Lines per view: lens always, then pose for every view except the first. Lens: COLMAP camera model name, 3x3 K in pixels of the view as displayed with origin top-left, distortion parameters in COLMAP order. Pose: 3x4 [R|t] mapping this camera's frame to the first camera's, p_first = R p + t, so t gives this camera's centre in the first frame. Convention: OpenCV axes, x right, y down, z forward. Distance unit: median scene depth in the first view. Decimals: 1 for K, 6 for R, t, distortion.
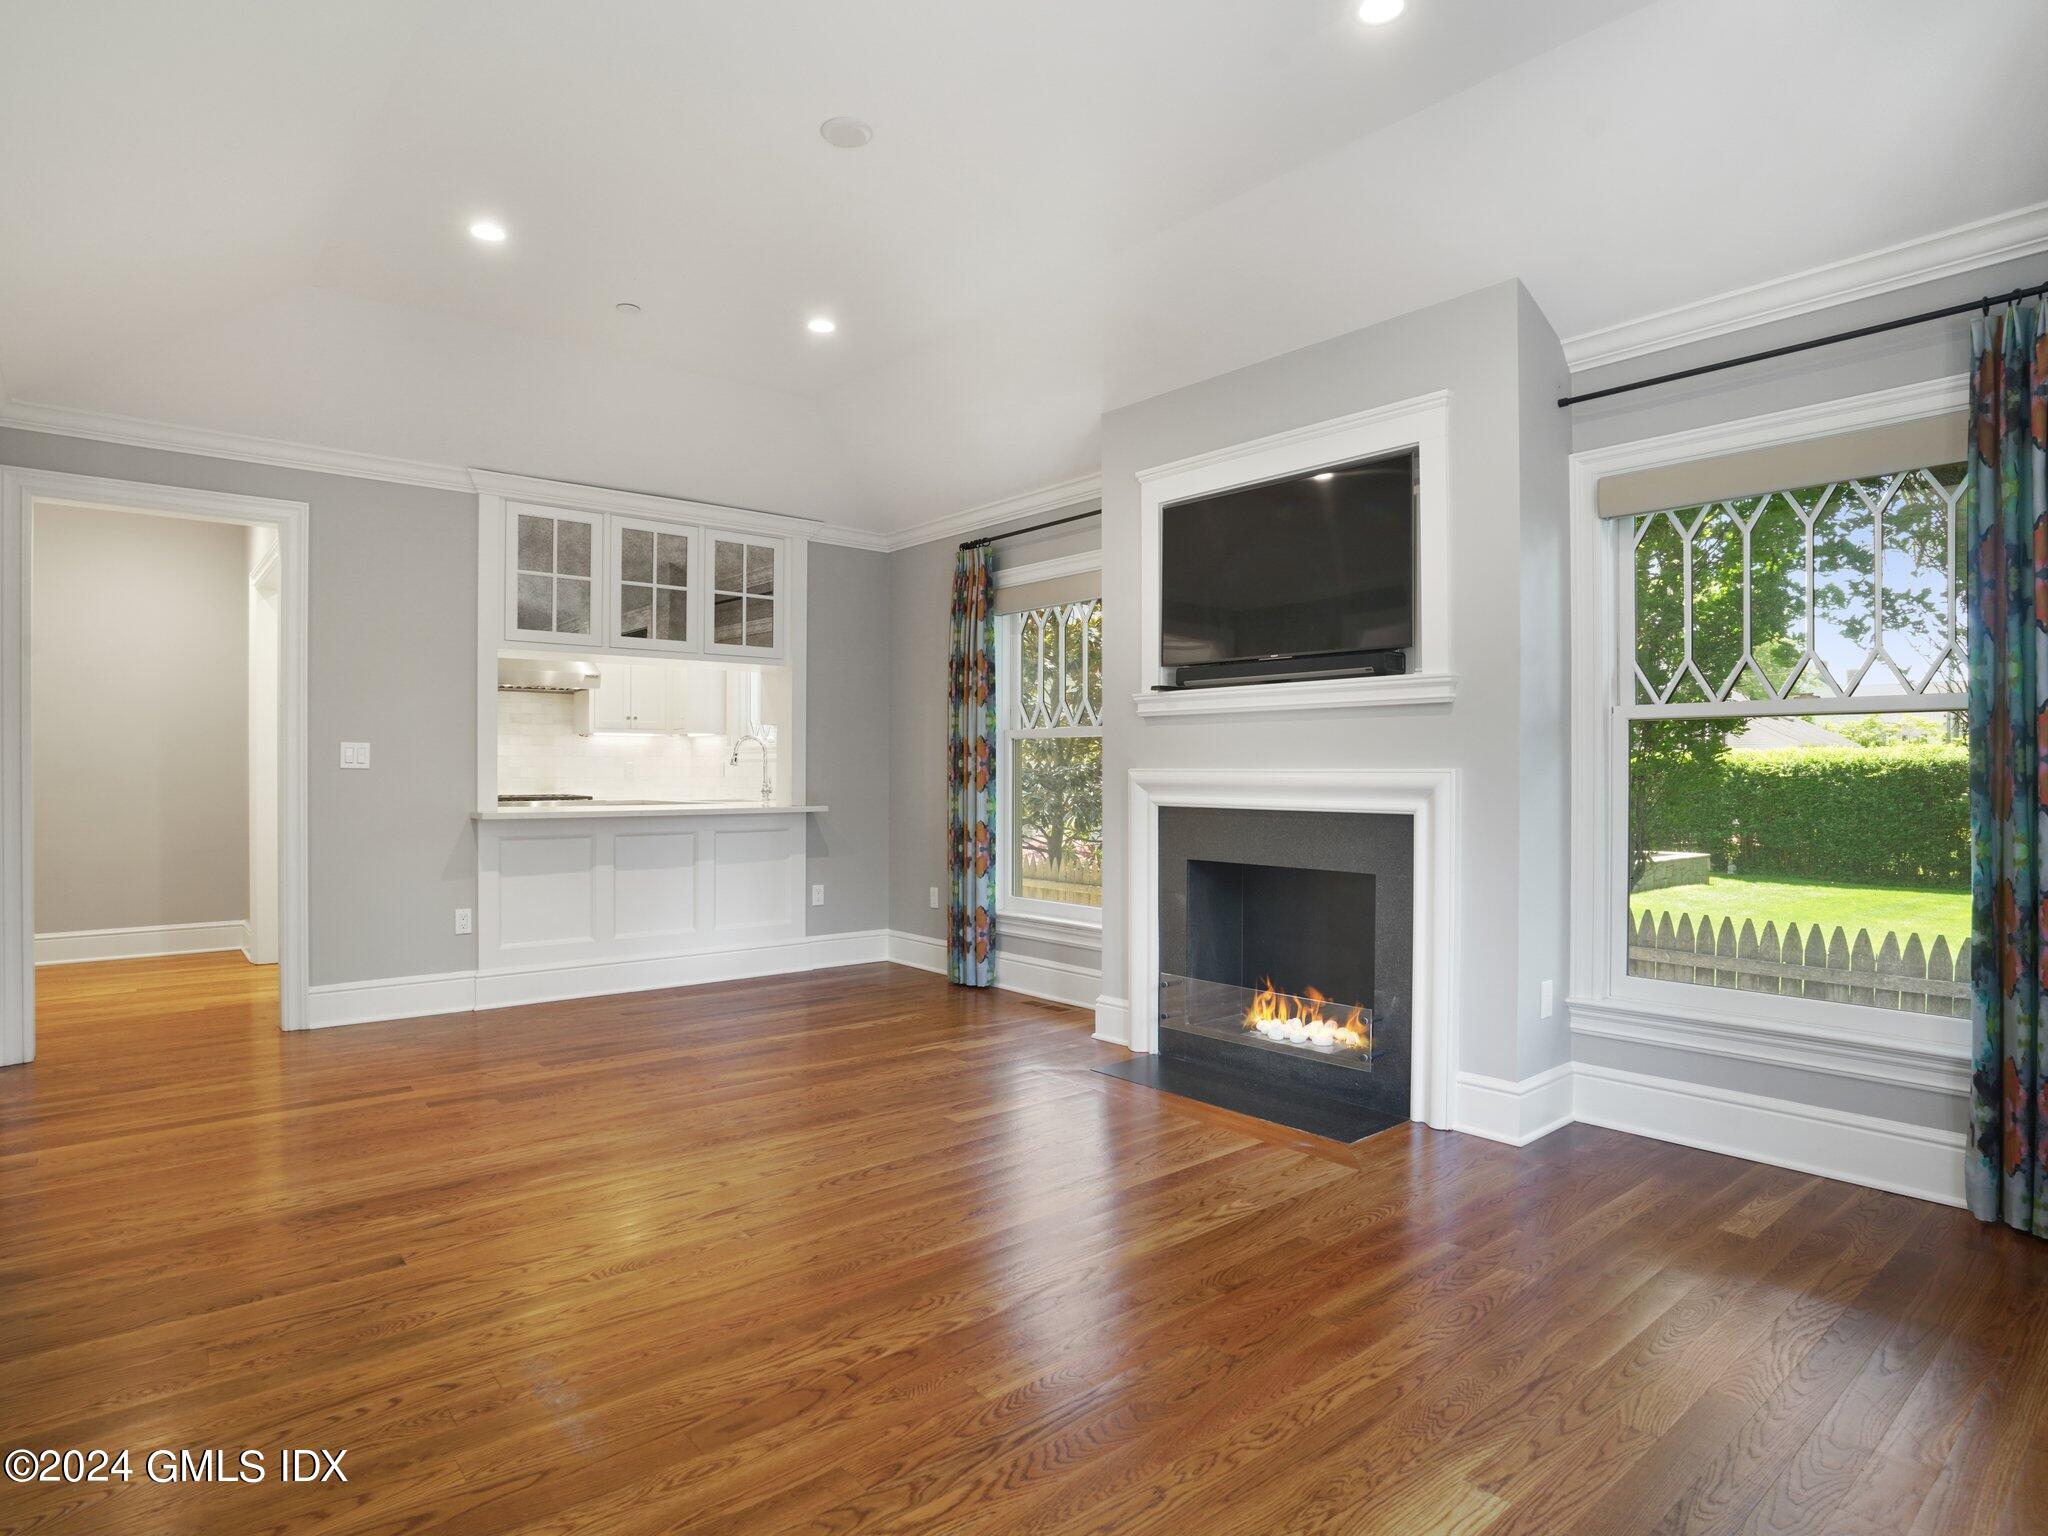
lens RADIAL K [[1129.3, 0, 1030.1], [0, 1129.3, 772.0], [0, 0, 1]] dist [-0.086768, 0.042265]
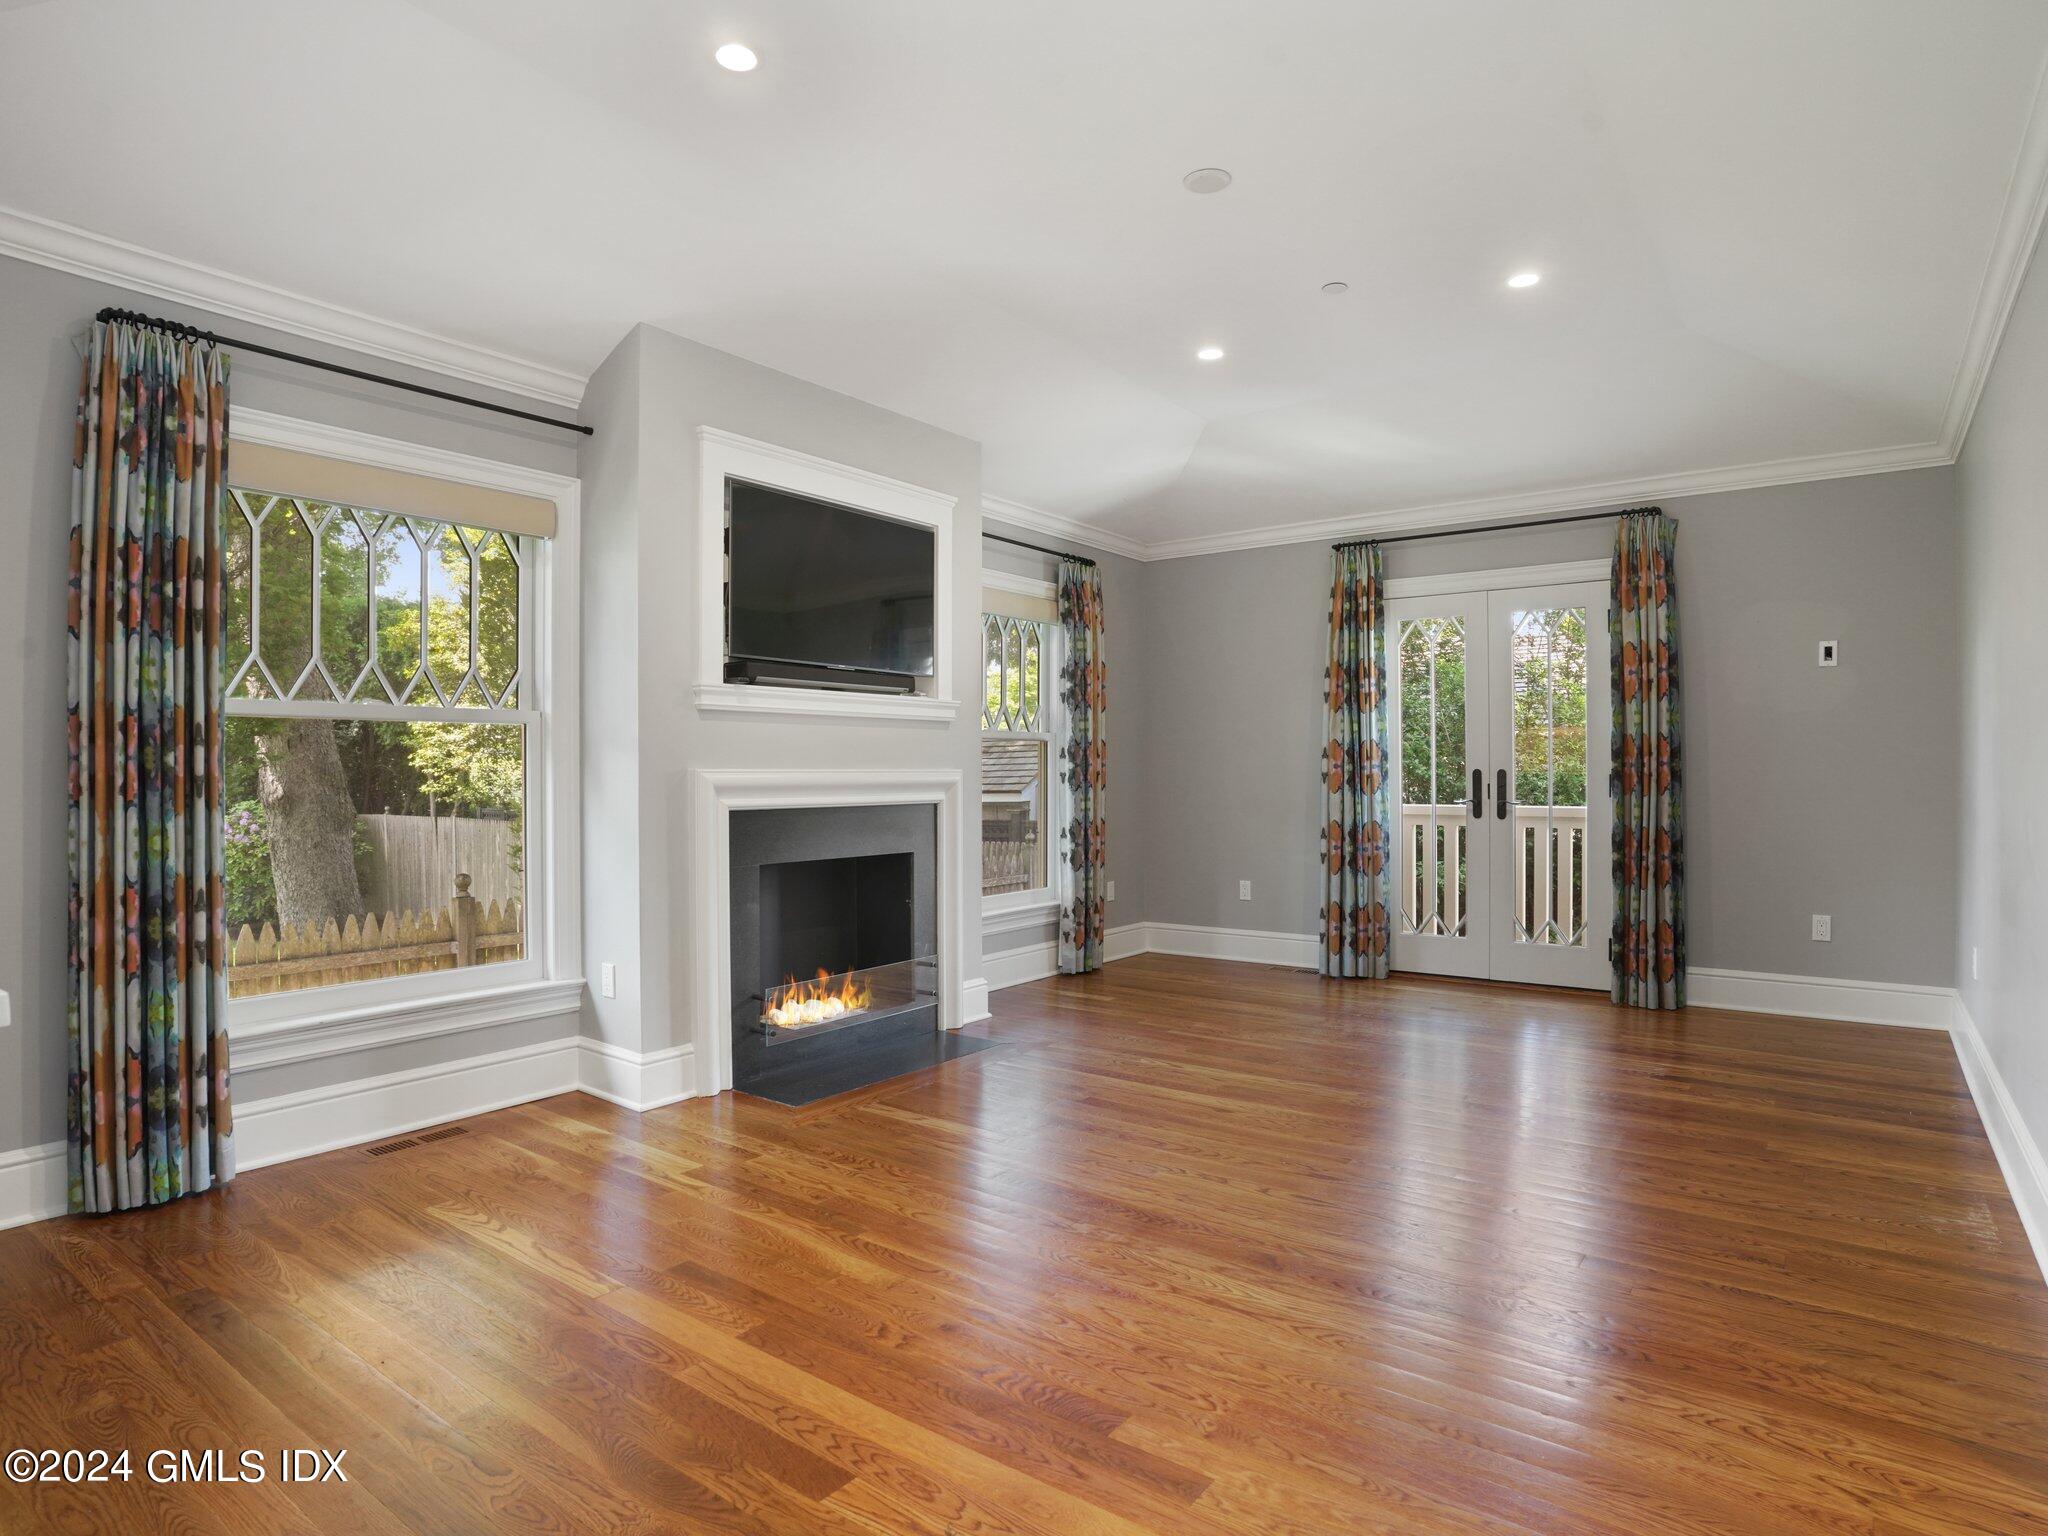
lens RADIAL K [[1129.3, 0, 1030.1], [0, 1129.3, 772.0], [0, 0, 1]] dist [-0.086768, 0.042265]
pose [[-0.222540, -0.002403, 0.974921, -0.973240], [0.004219, 0.999985, 0.003428, -0.003828], [-0.974914, 0.004876, -0.222526, 1.159928]]
